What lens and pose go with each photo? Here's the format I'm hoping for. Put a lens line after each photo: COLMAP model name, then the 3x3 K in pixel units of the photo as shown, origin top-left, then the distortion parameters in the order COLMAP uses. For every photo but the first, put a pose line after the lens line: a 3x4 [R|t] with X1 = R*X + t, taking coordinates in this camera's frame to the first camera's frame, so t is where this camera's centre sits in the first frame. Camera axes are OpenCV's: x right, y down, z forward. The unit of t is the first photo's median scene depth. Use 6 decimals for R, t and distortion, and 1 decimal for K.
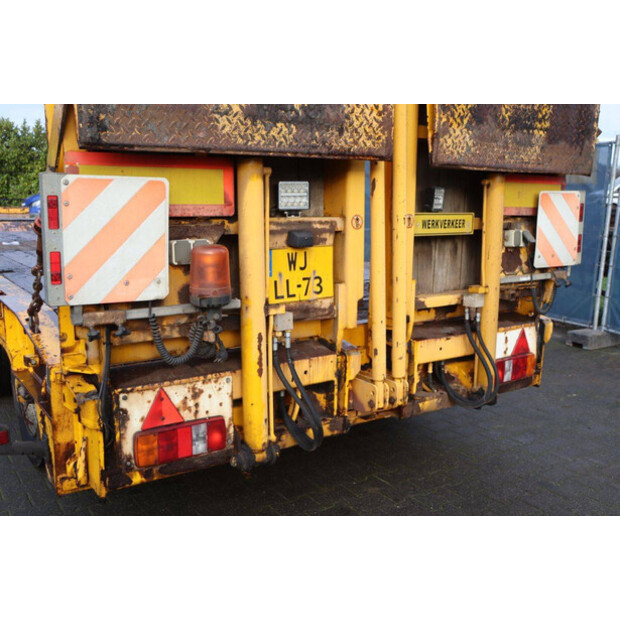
lens RADIAL K [[644.9, 0, 309.2], [0, 644.9, 323.0], [0, 0, 1]] dist [-0.074649, 0.000000]
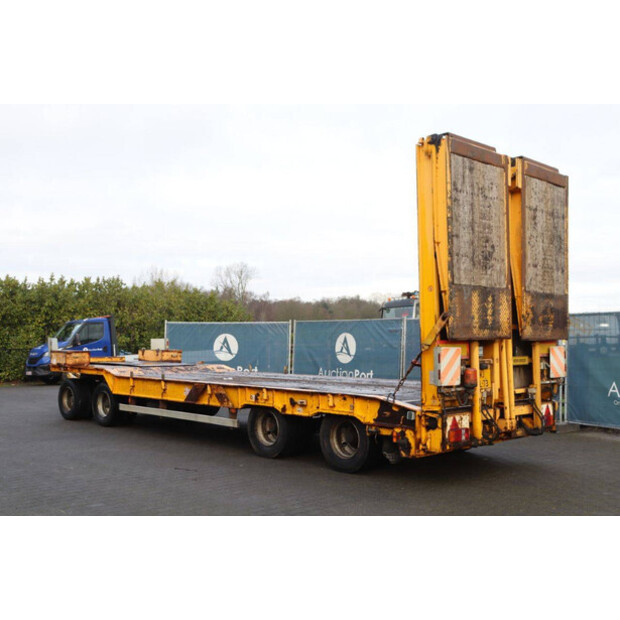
lens RADIAL K [[714.0, 0, 307.8], [0, 714.0, 307.3], [0, 0, 1]] dist [-0.033392, 0.000000]
pose [[0.988361, -0.007490, 0.151939, -1.081847], [0.043510, 0.970980, -0.235168, 0.278139], [-0.145769, 0.239042, 0.960005, -1.705218]]
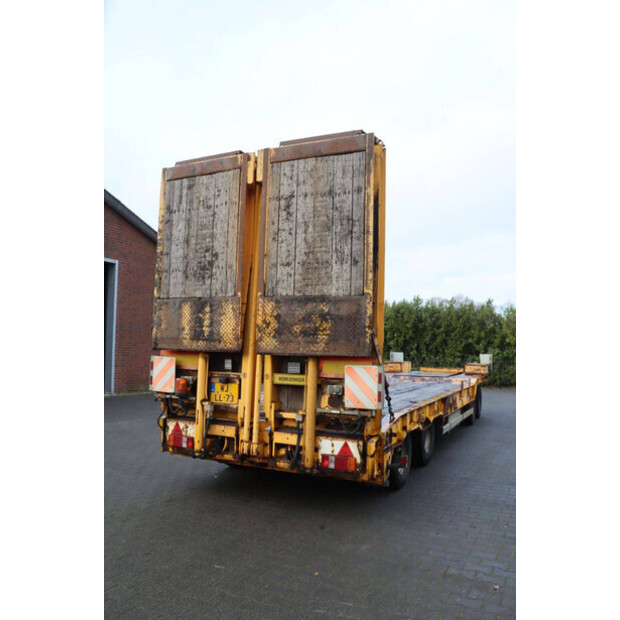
lens RADIAL K [[518.6, 0, 311.6], [0, 518.6, 309.6], [0, 0, 1]] dist [-0.156579, 0.139699]
pose [[0.494607, -0.067727, -0.866474, 1.786985], [-0.189534, 0.964559, -0.183585, -0.075276], [0.848199, 0.255029, 0.464241, 0.189543]]
